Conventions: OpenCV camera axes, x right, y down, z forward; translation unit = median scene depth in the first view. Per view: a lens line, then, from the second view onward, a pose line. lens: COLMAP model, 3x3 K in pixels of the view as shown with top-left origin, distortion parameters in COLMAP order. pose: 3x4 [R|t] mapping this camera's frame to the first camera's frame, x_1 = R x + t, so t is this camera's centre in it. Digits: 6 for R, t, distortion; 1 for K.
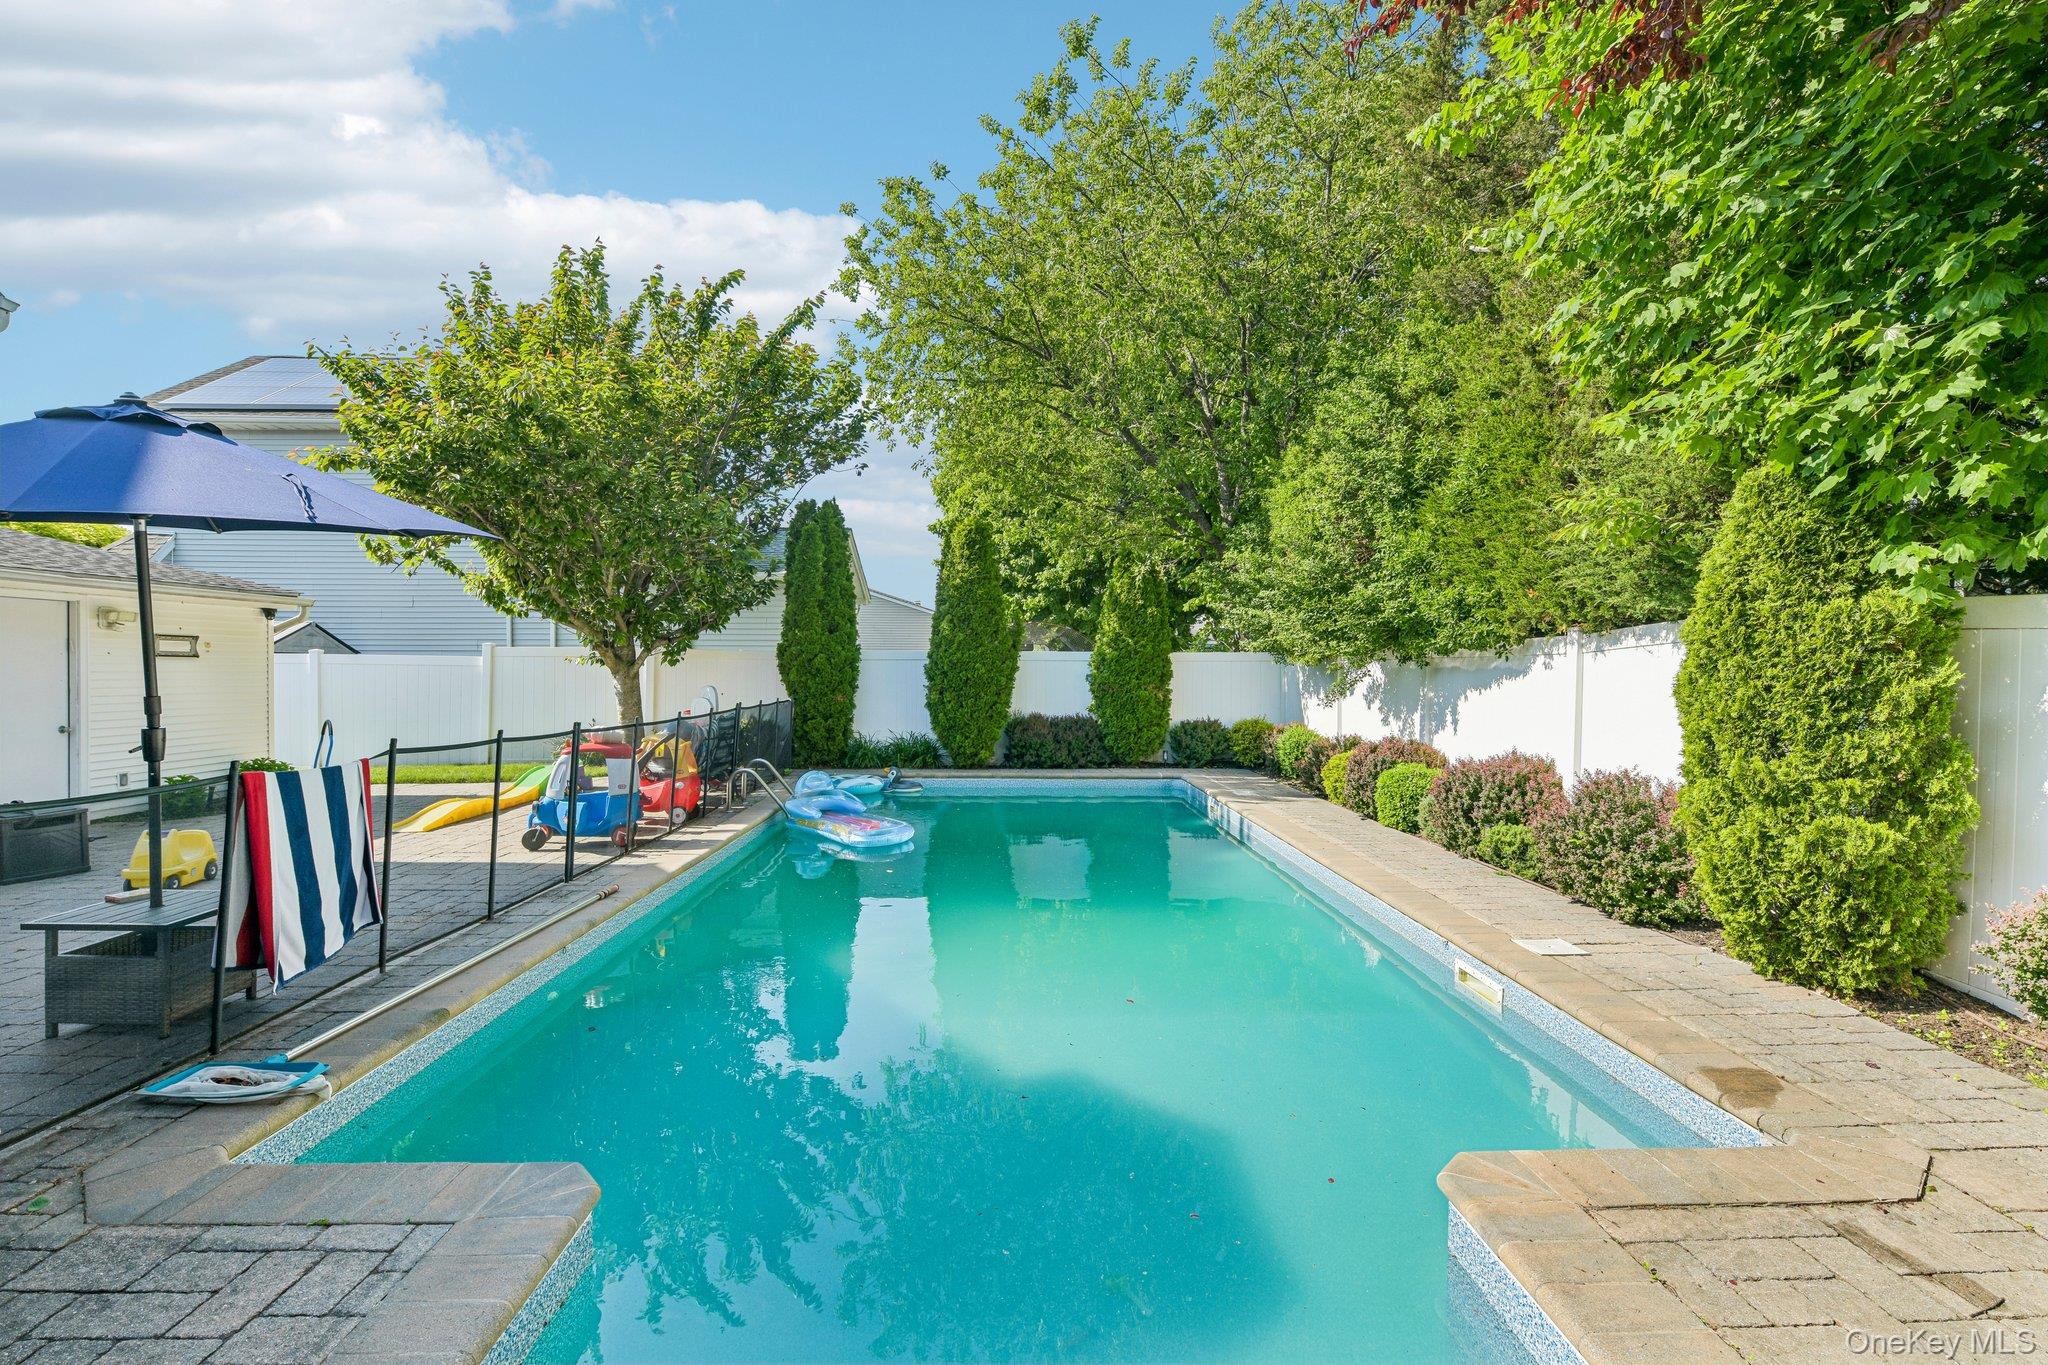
lens RADIAL K [[901.6, 0, 1030.0], [0, 901.6, 683.5], [0, 0, 1]] dist [-0.014159, -0.000211]
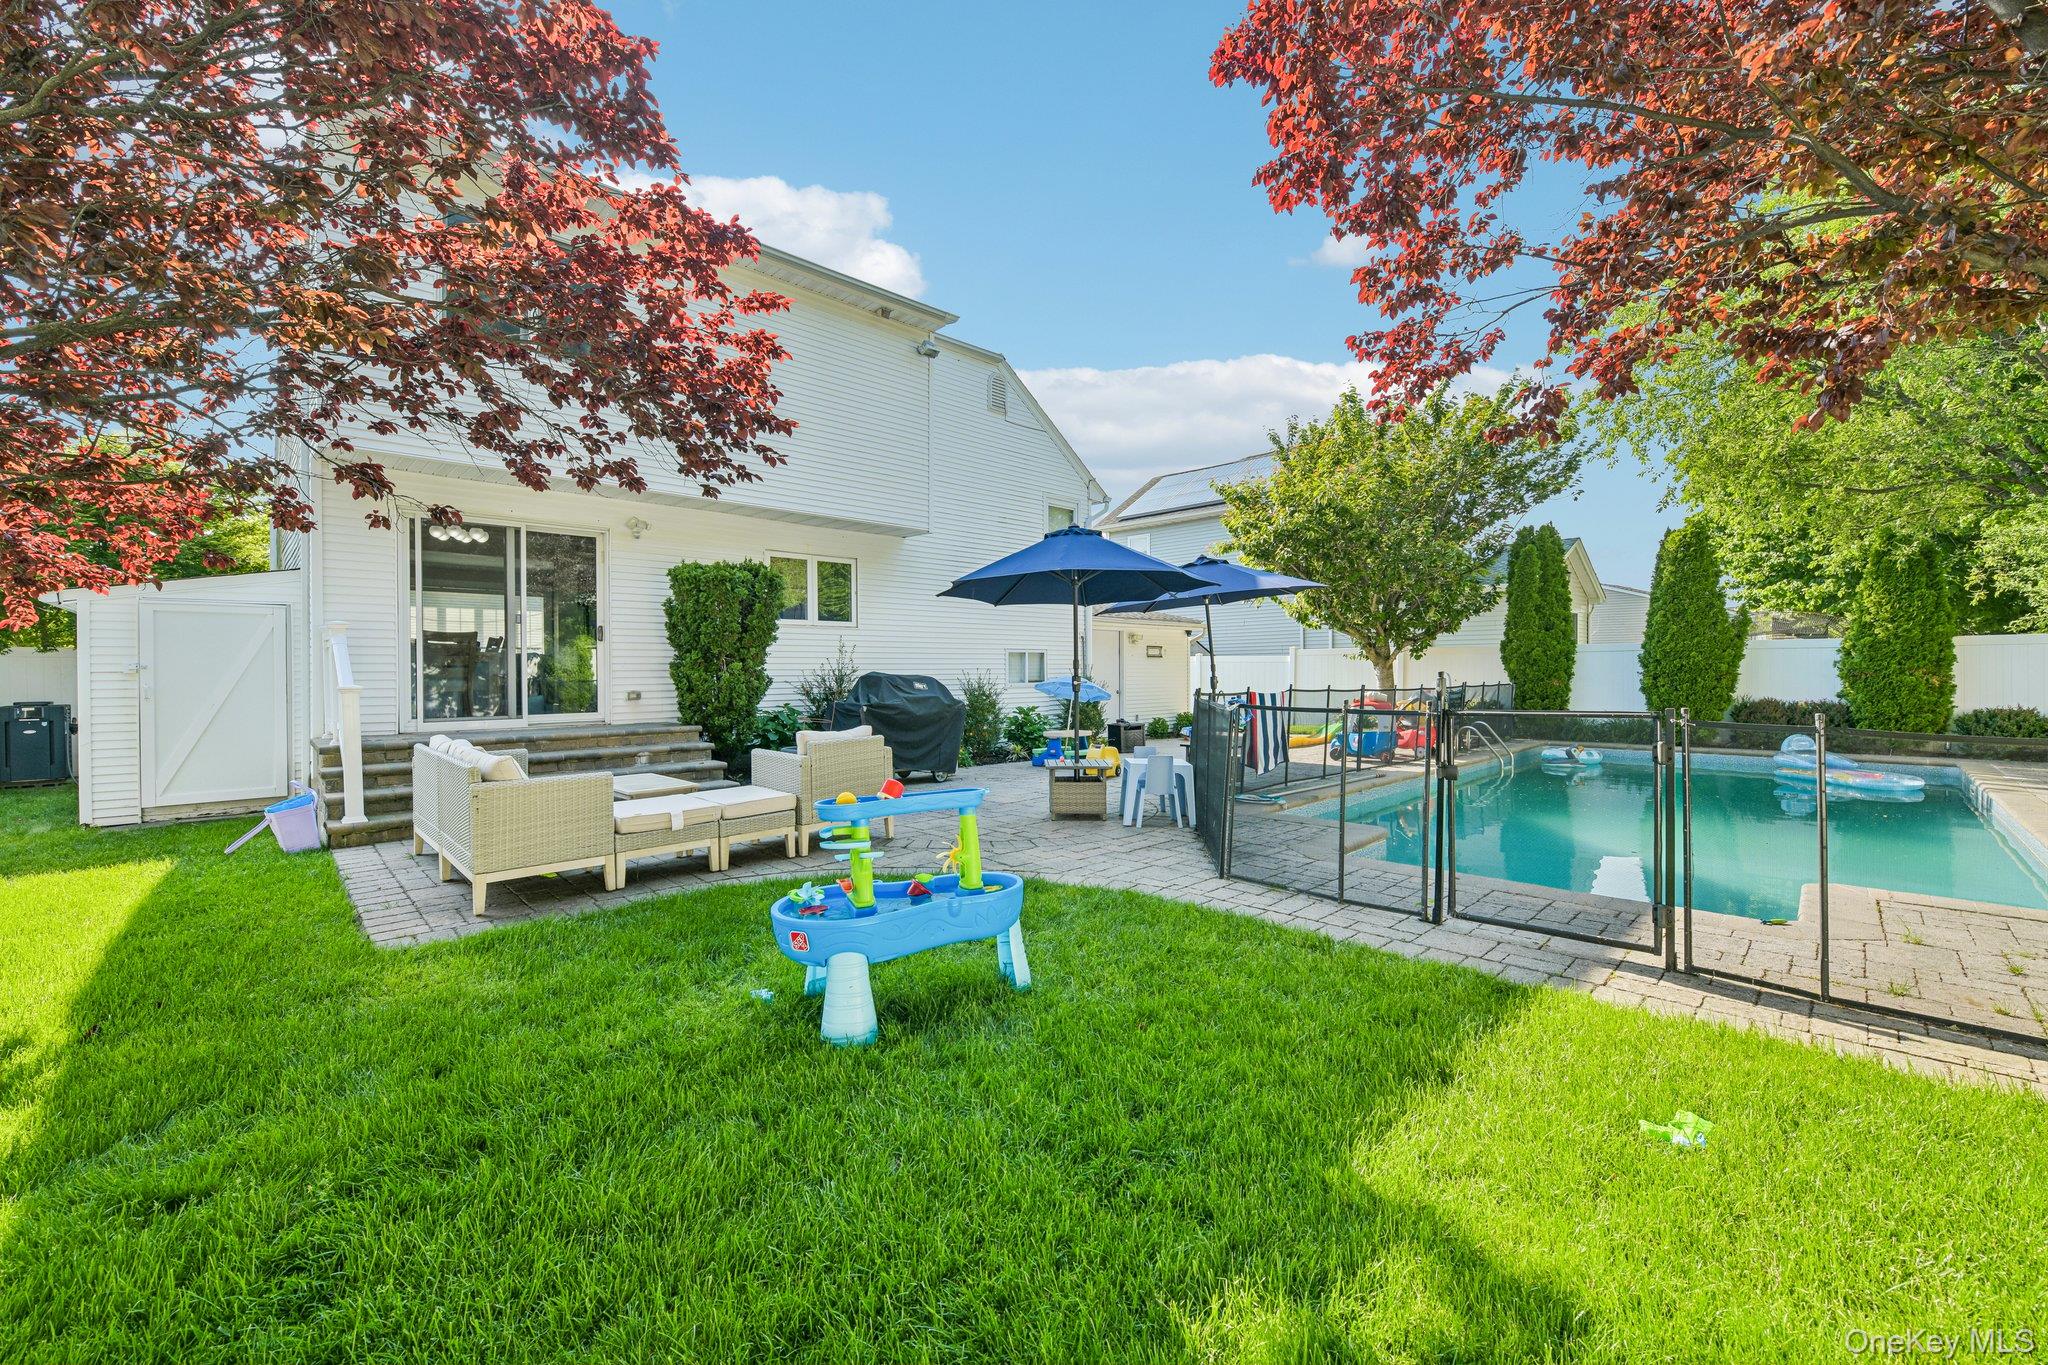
lens RADIAL K [[820.3, 0, 1029.2], [0, 820.3, 682.4], [0, 0, 1]] dist [-0.002681, -0.000526]
pose [[0.680495, 0.003589, -0.732744, 0.124508], [-0.003814, 0.999992, 0.001356, 0.017283], [0.732742, 0.001872, 0.680503, -0.304853]]
